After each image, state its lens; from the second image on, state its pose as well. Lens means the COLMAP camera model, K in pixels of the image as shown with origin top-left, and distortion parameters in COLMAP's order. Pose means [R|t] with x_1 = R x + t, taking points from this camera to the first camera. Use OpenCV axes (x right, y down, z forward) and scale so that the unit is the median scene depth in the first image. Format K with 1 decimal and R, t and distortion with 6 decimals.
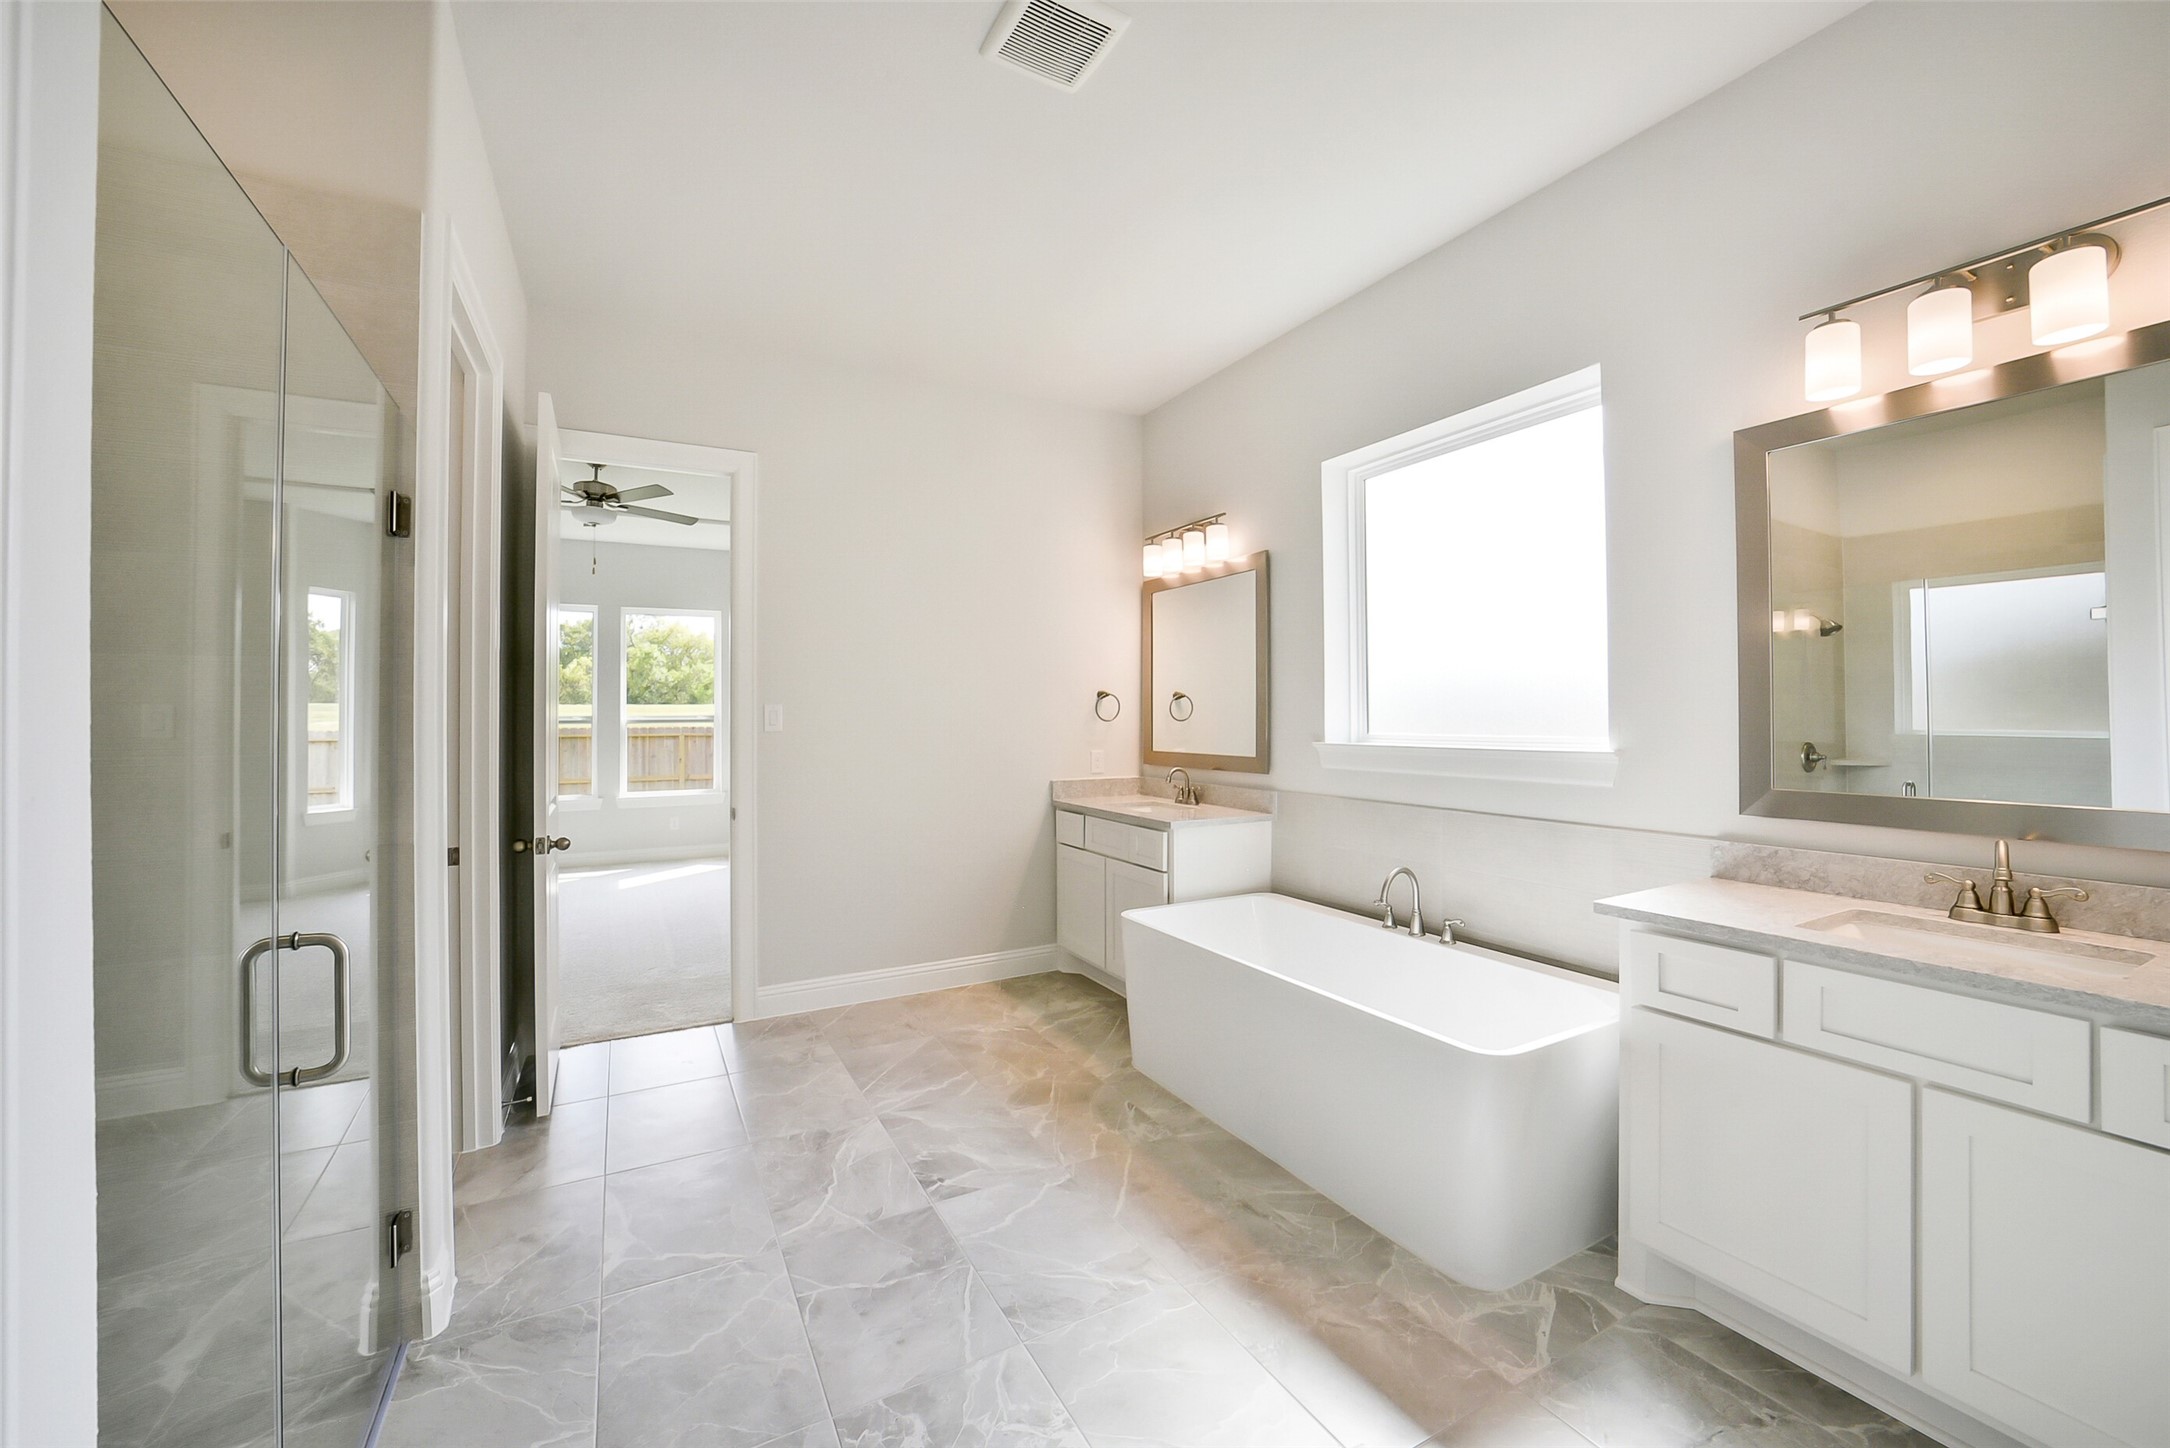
lens RADIAL K [[845.5, 0, 1100.8], [0, 845.5, 715.1], [0, 0, 1]] dist [-0.029502, 0.002402]
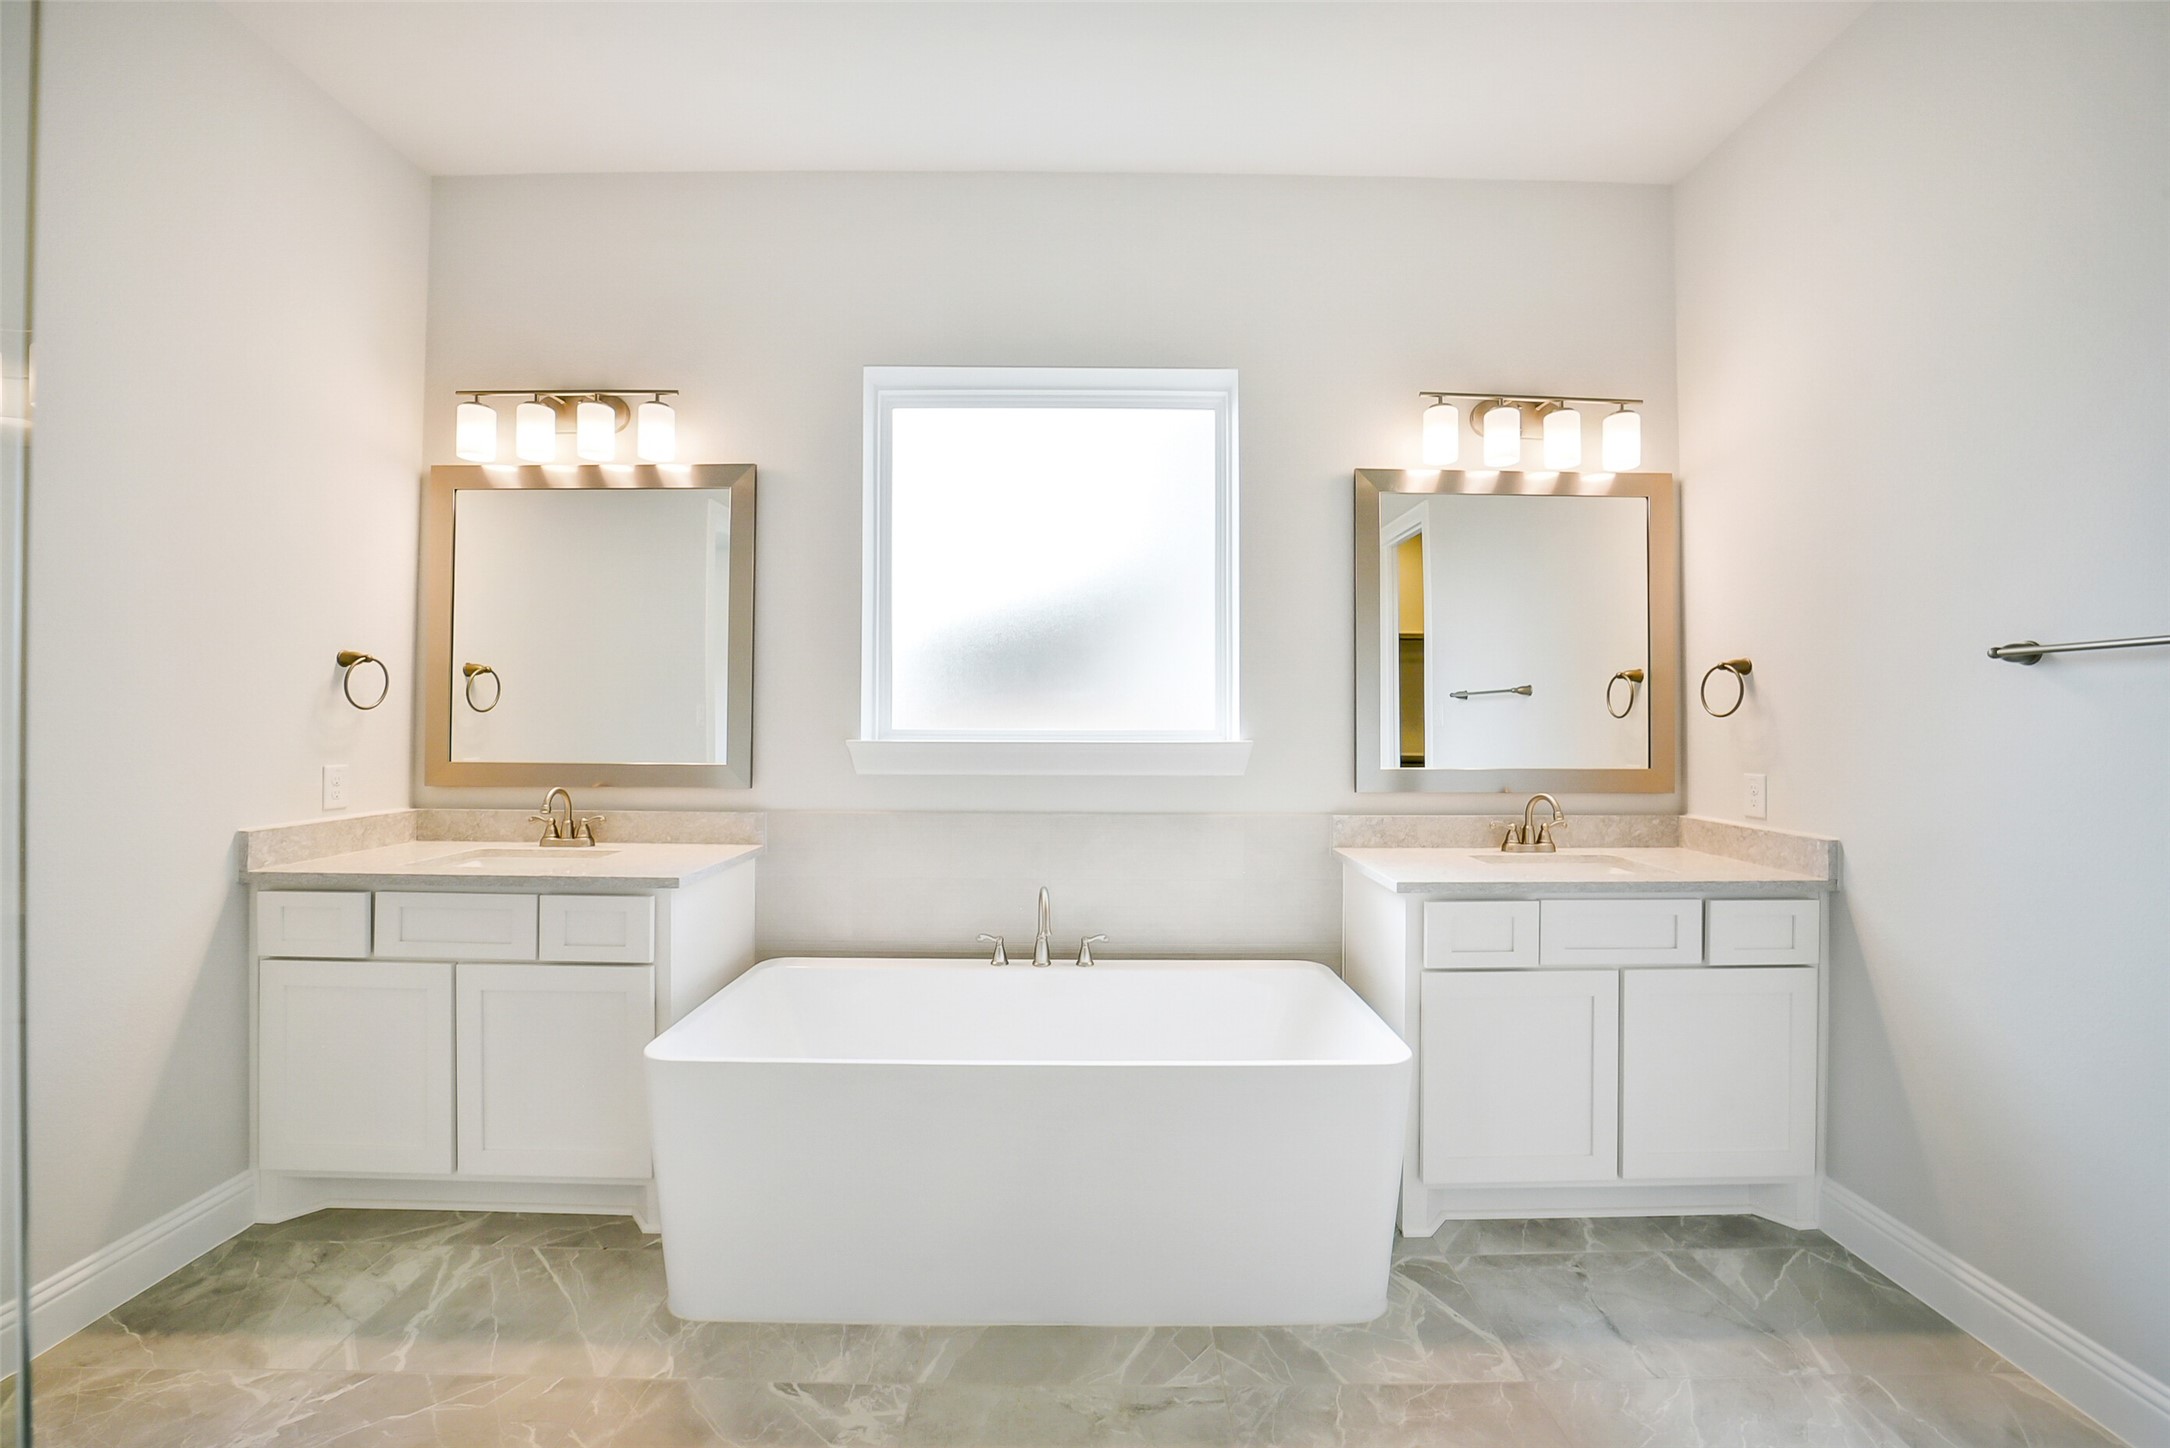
lens RADIAL K [[845.5, 0, 1093.4], [0, 845.5, 714.4], [0, 0, 1]] dist [-0.029502, 0.002402]
pose [[0.489404, 0.011349, 0.871983, -0.322767], [-0.009090, 0.999927, -0.007912, 0.015407], [-0.872010, -0.004054, 0.489472, 0.506885]]
